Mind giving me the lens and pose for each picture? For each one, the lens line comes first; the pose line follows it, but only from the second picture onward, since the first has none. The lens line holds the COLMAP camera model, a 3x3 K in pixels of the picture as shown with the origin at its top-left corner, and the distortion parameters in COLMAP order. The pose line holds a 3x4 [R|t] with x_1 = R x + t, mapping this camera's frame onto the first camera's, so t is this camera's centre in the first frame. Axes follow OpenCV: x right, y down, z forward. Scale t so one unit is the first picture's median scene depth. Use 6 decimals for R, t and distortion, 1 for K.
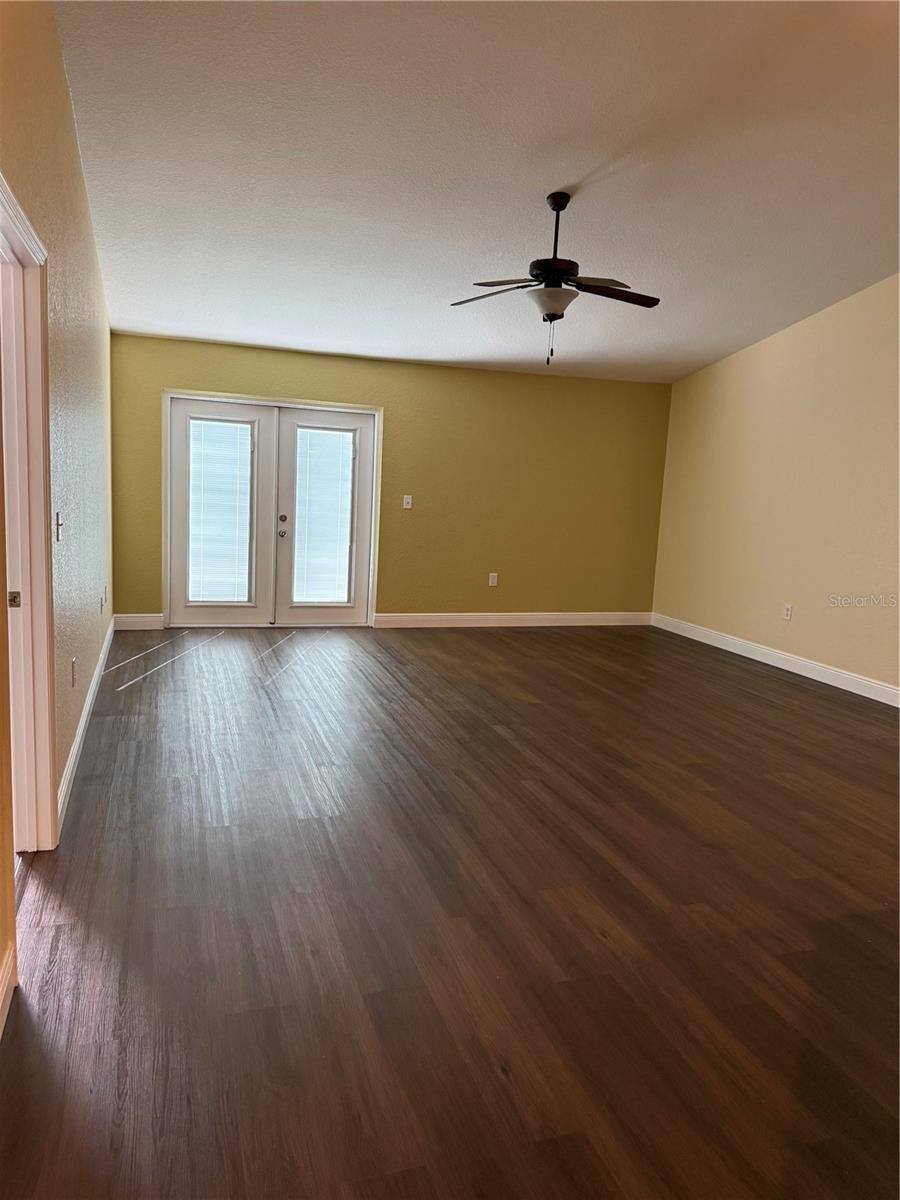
lens RADIAL K [[829.3, 0, 450.0], [0, 829.3, 600.0], [0, 0, 1]] dist [0.005739, -0.007707]
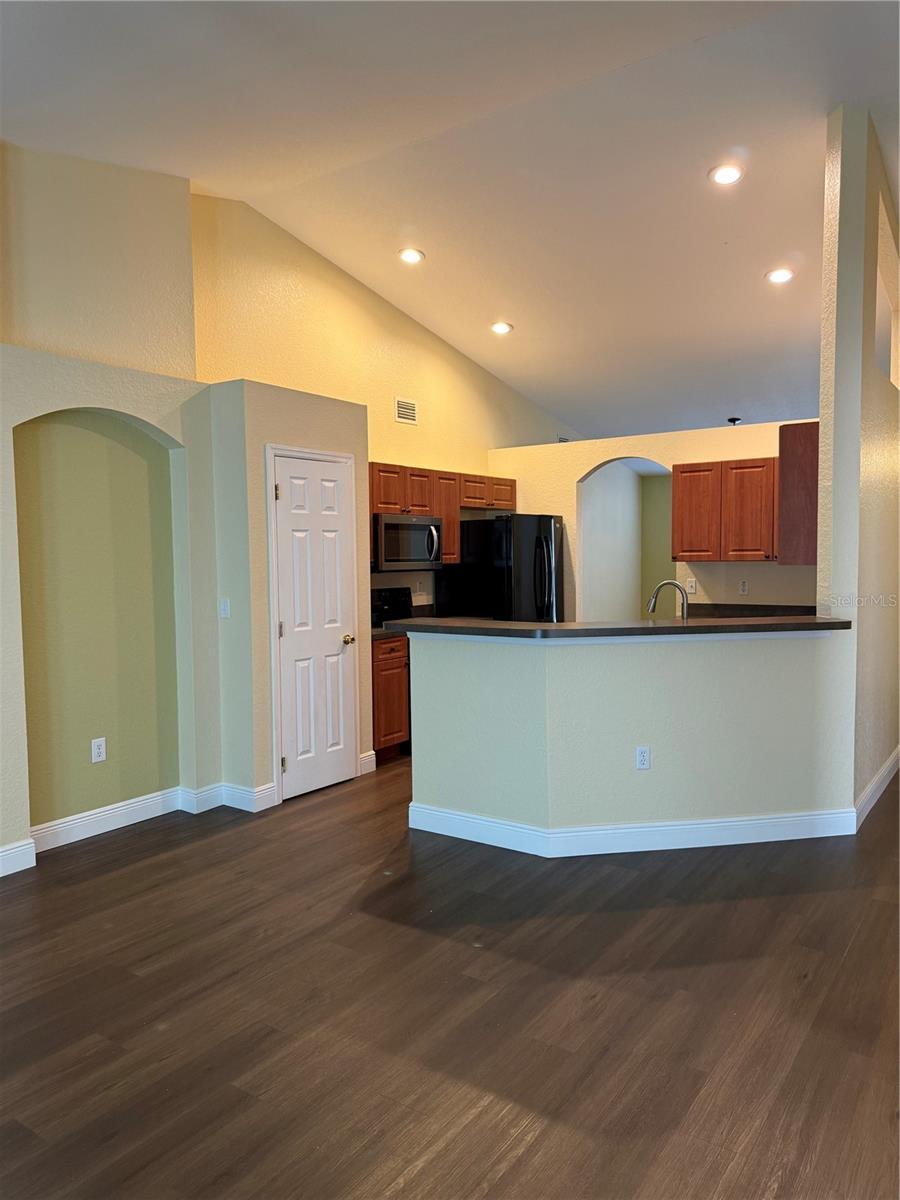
lens RADIAL K [[829.3, 0, 450.0], [0, 829.3, 600.0], [0, 0, 1]] dist [0.005739, -0.007707]
pose [[-0.577189, -0.100432, 0.810411, -0.469792], [0.104133, 0.975254, 0.195026, -0.284973], [-0.809944, 0.196957, -0.552447, 1.498317]]
